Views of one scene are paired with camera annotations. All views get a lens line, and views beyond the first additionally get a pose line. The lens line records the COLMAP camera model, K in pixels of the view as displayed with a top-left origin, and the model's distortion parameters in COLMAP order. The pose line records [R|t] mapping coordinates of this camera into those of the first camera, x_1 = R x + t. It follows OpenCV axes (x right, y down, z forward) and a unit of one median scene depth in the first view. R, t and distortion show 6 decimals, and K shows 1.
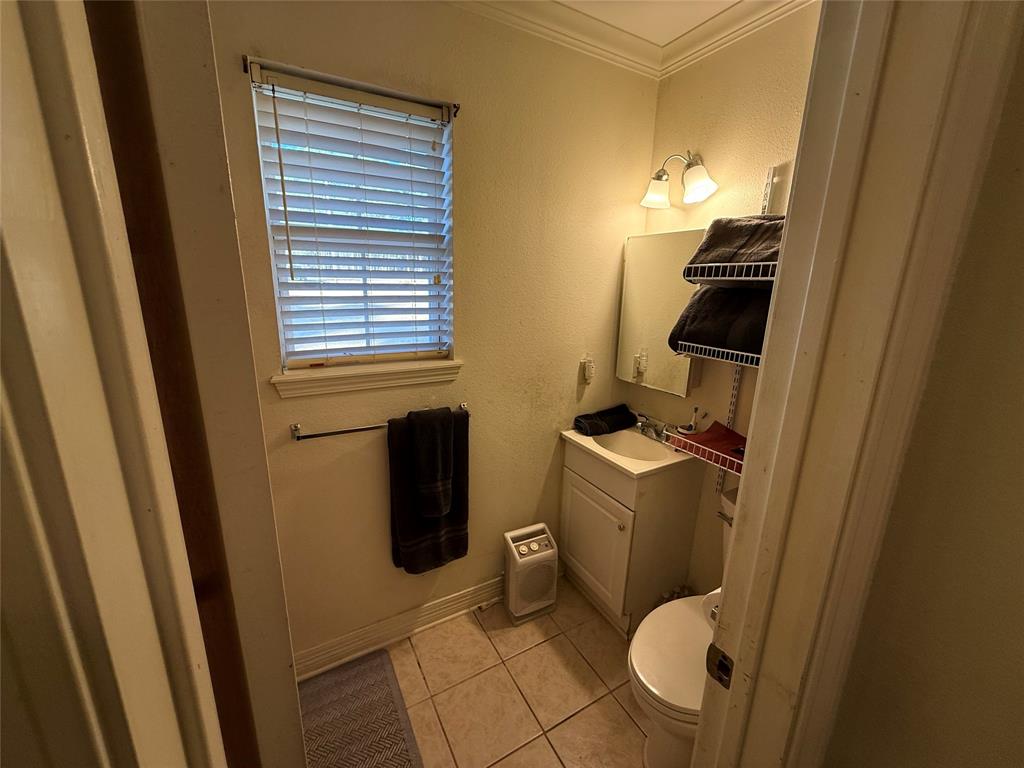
lens RADIAL K [[409.1, 0, 511.9], [0, 409.1, 382.6], [0, 0, 1]] dist [0.002123, 0.000009]
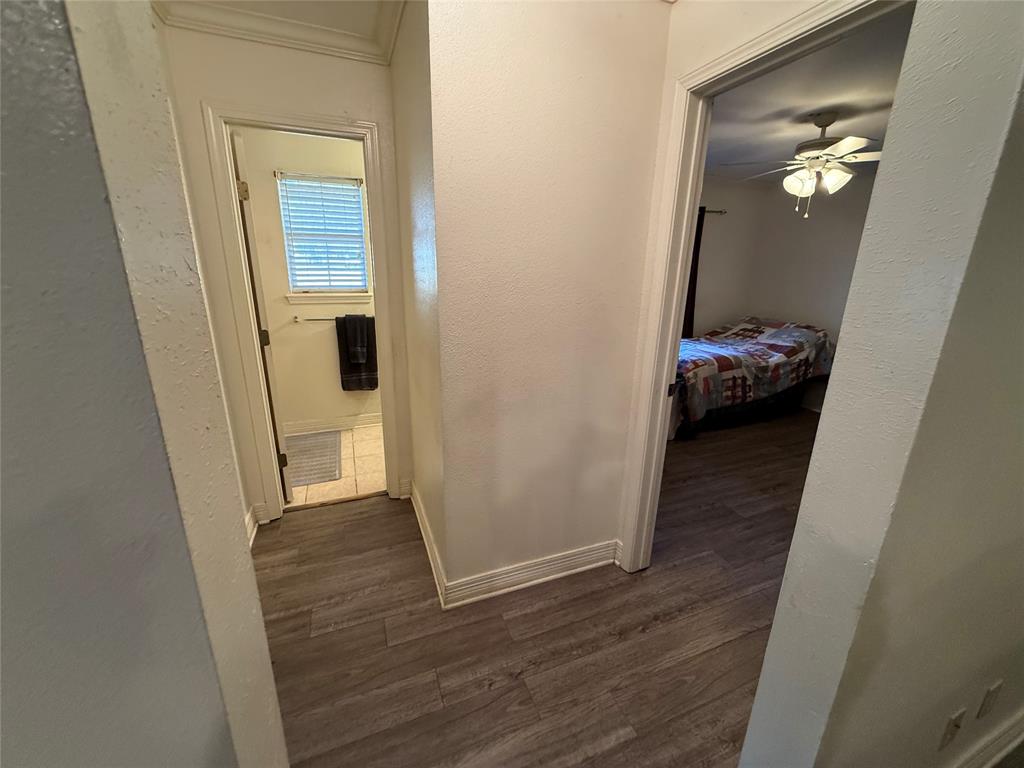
lens RADIAL K [[409.1, 0, 511.0], [0, 409.1, 381.0], [0, 0, 1]] dist [0.002123, 0.000009]
pose [[0.991080, 0.040830, -0.126860, 0.943292], [-0.035658, 0.998448, 0.042770, 0.305985], [0.128410, -0.037865, 0.990998, -1.116119]]
